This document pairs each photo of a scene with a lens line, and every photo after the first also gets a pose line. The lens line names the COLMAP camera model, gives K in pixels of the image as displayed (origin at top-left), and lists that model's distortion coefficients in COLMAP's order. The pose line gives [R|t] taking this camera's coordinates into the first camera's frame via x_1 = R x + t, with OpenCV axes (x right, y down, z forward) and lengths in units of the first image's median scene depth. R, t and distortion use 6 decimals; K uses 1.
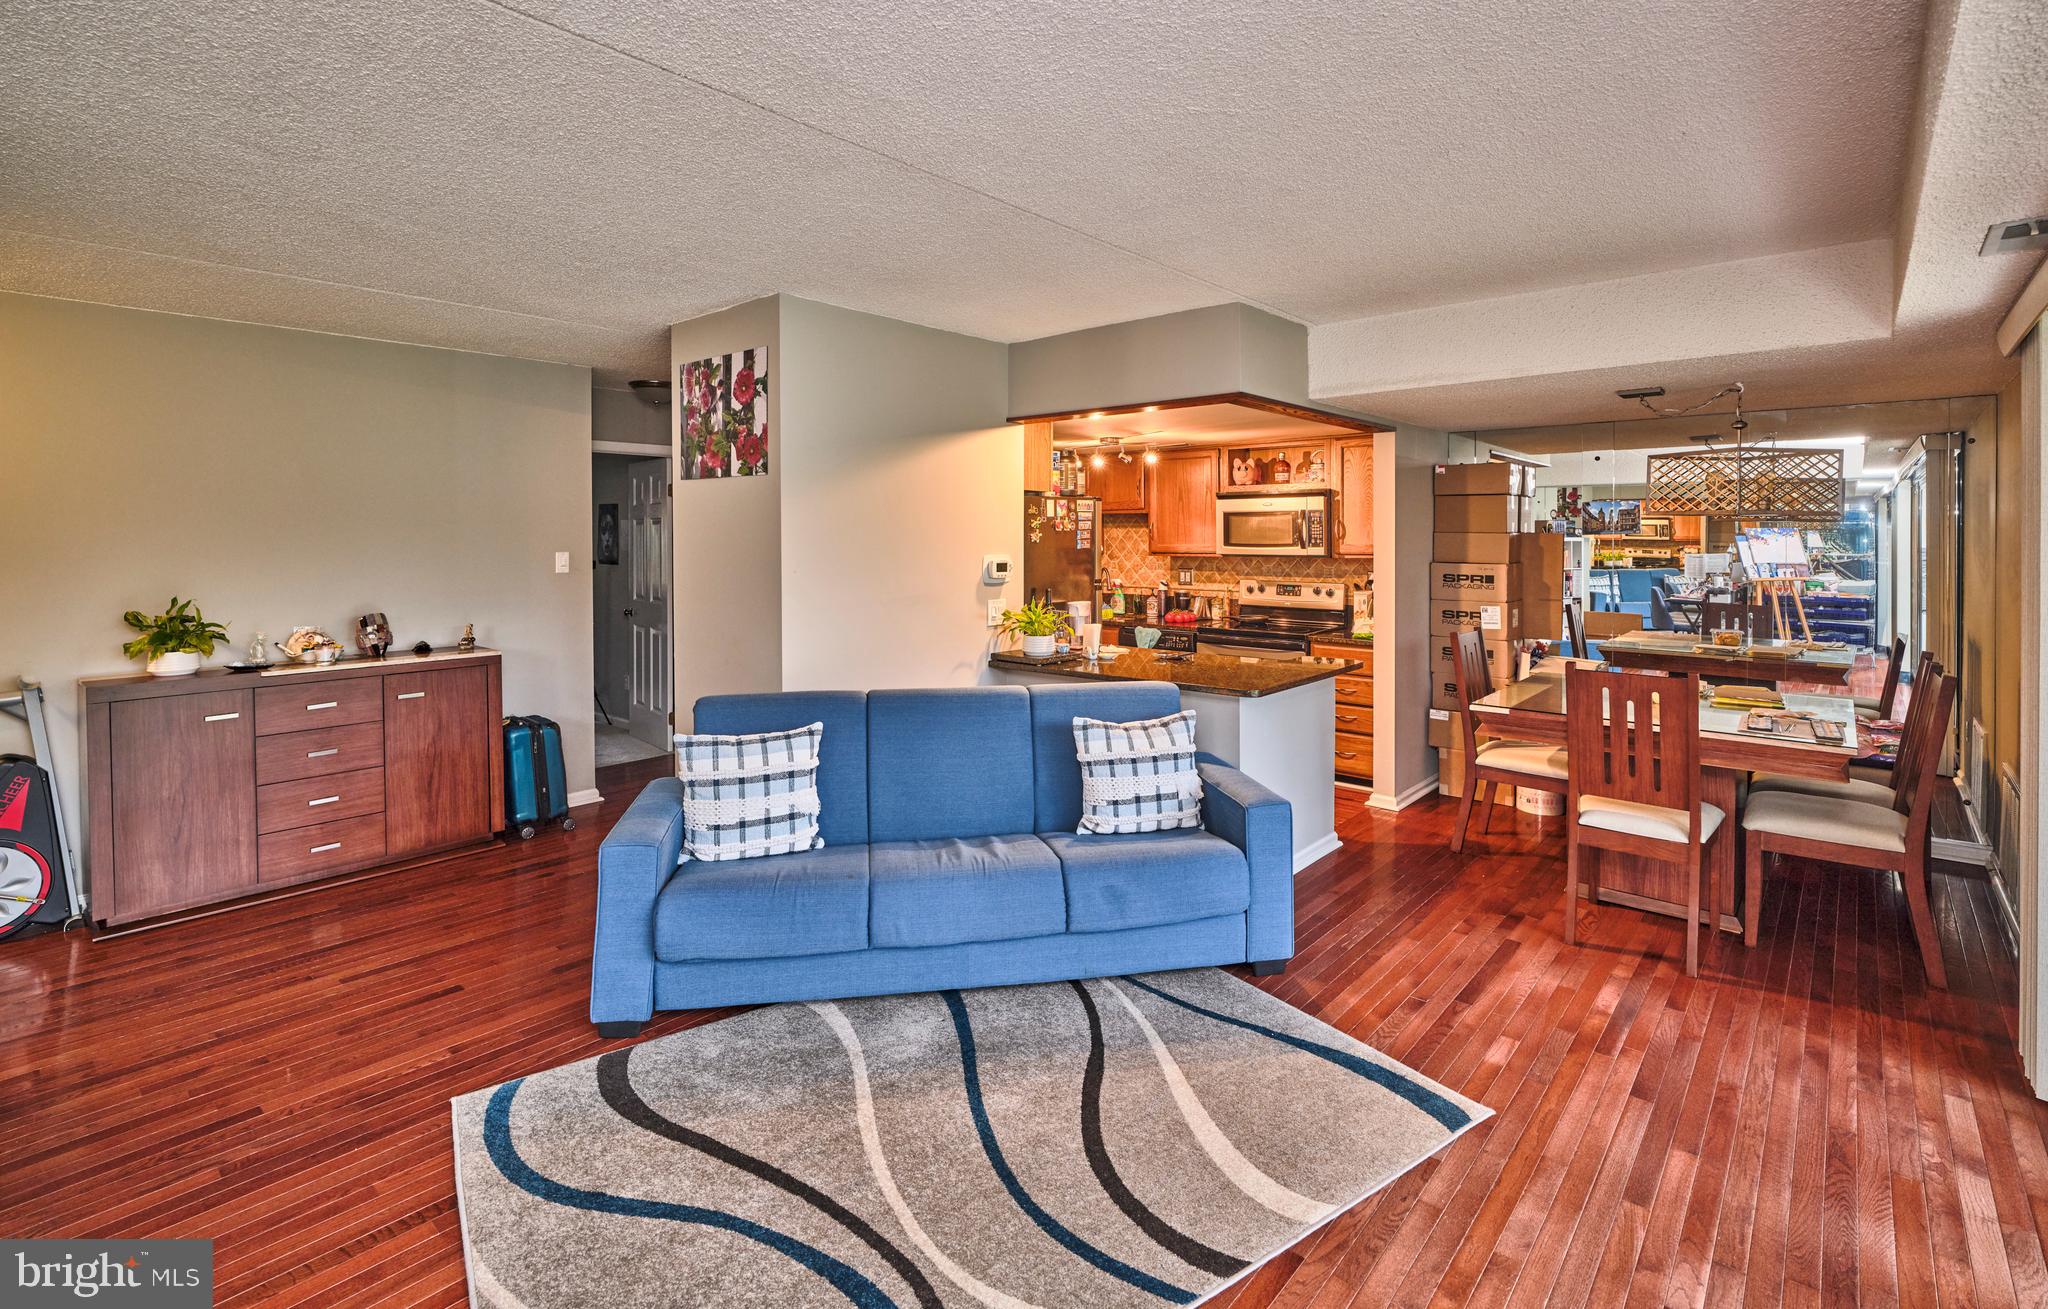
lens RADIAL K [[934.0, 0, 1030.5], [0, 934.0, 545.7], [0, 0, 1]] dist [-0.002749, -0.000266]
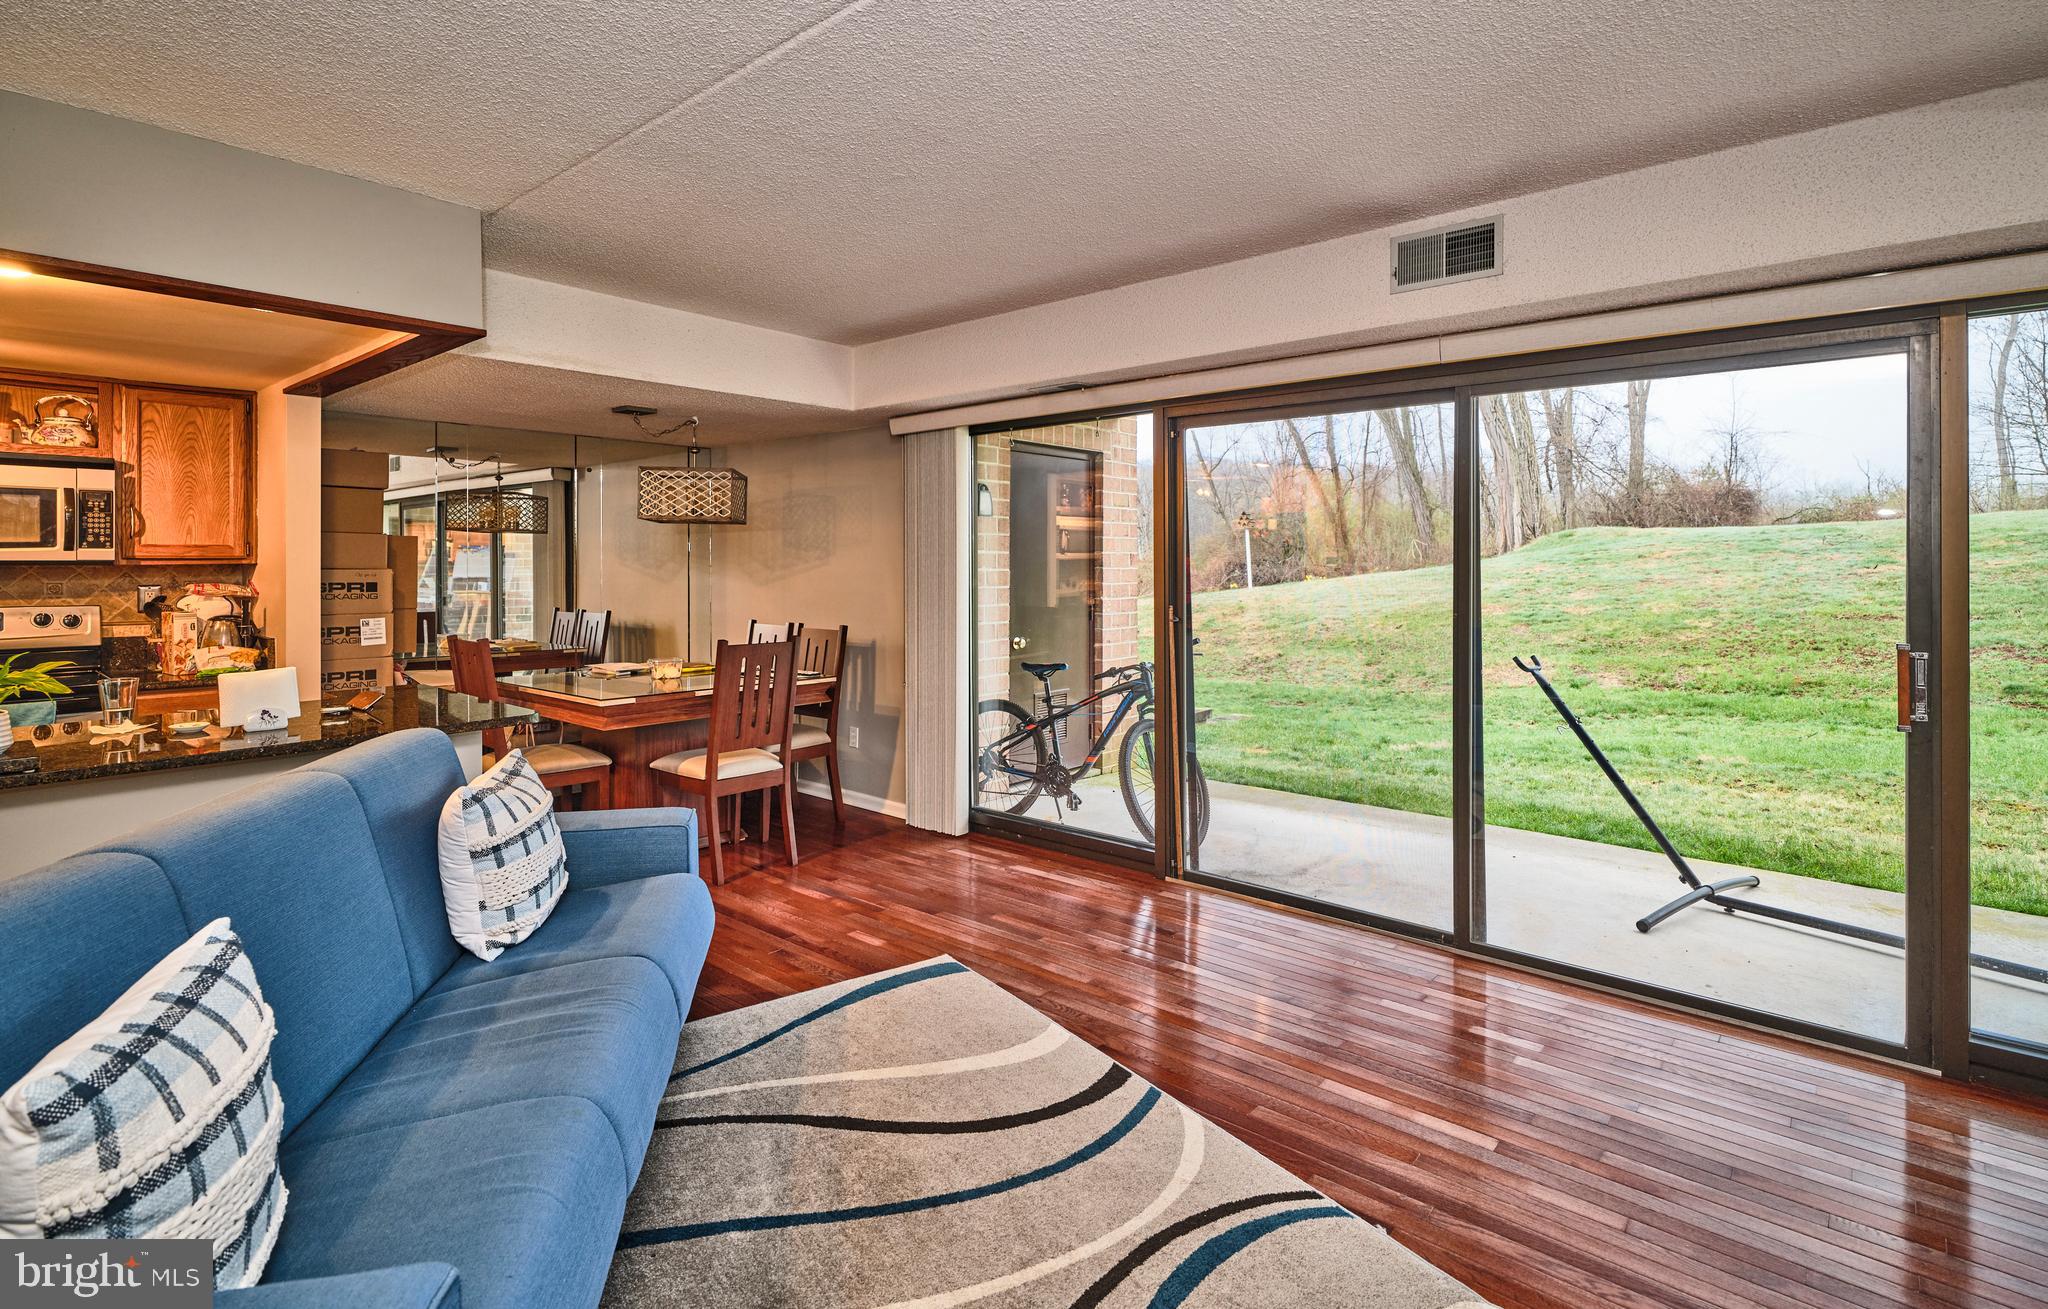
lens RADIAL K [[972.4, 0, 1021.4], [0, 972.4, 560.2], [0, 0, 1]] dist [0.000794, 0.000336]
pose [[-0.021748, 0.003454, 0.999758, -0.565297], [0.010160, 0.999943, -0.003234, 0.027641], [-0.999712, 0.010087, -0.021782, 0.569495]]
